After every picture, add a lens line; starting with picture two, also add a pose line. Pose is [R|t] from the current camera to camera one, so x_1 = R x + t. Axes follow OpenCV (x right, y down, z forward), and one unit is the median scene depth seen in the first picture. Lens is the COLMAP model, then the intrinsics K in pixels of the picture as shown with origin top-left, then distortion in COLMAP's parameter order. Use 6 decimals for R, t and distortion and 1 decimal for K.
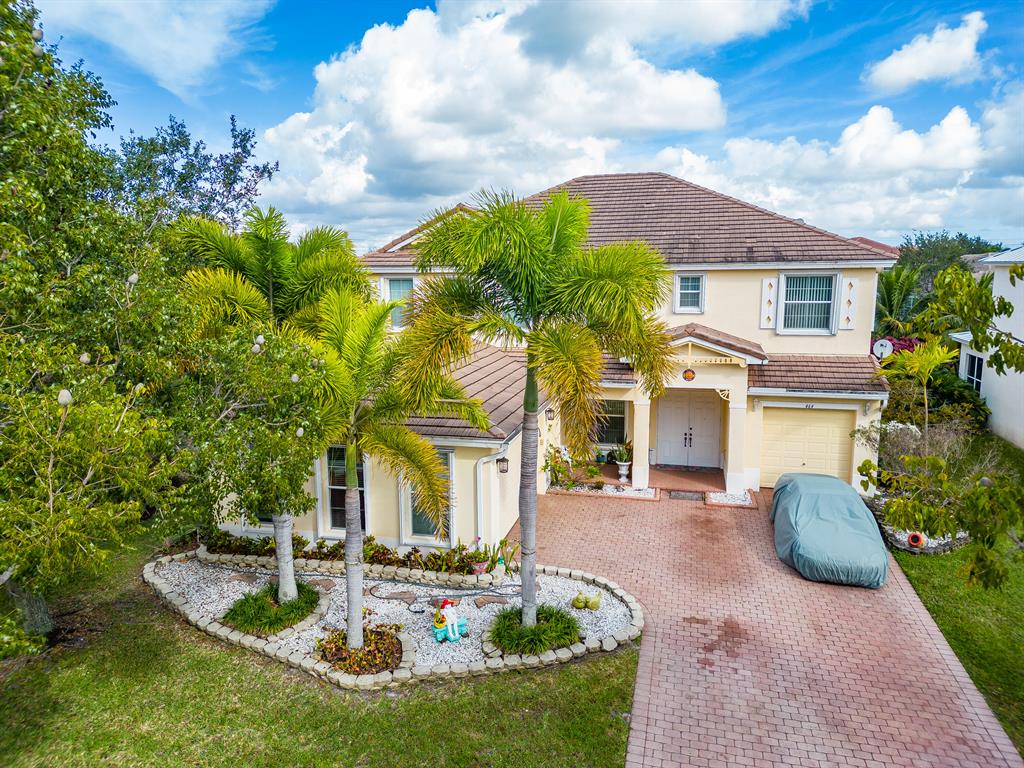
lens RADIAL K [[732.3, 0, 512.0], [0, 732.3, 384.0], [0, 0, 1]] dist [0.028539, -0.001400]
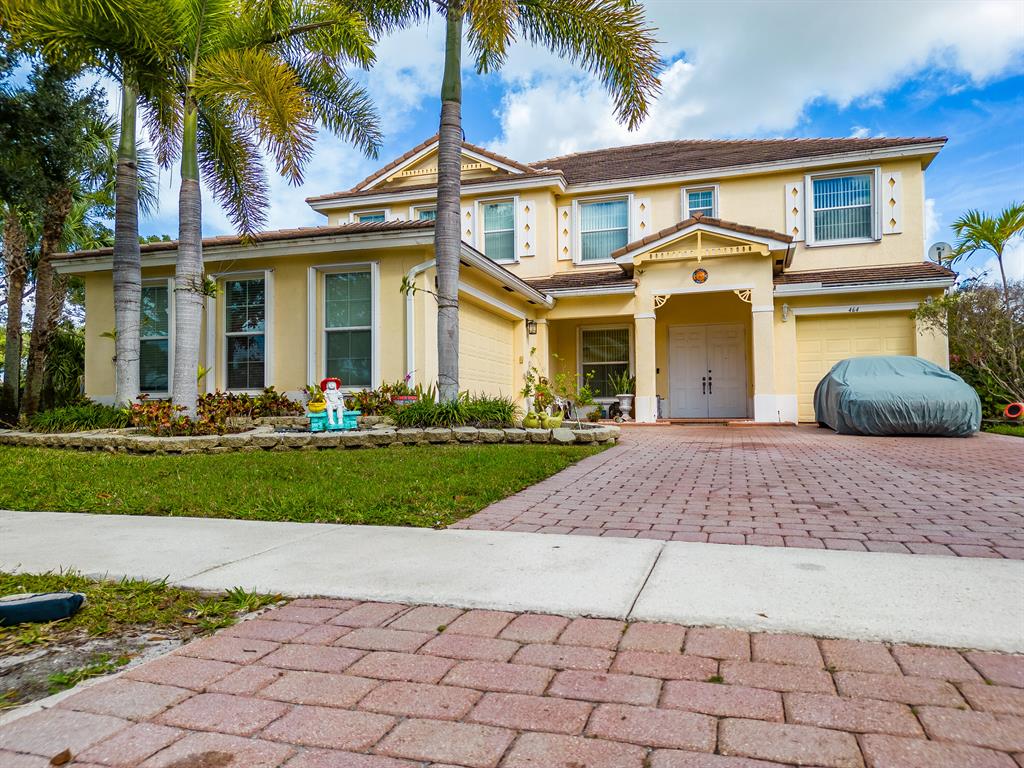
lens RADIAL K [[732.3, 0, 512.0], [0, 732.3, 384.0], [0, 0, 1]] dist [0.028539, -0.001400]
pose [[0.998543, -0.002873, -0.053881, 0.071735], [-0.008144, 0.979116, -0.203141, 0.263656], [0.053339, 0.203284, 0.977666, 0.200617]]
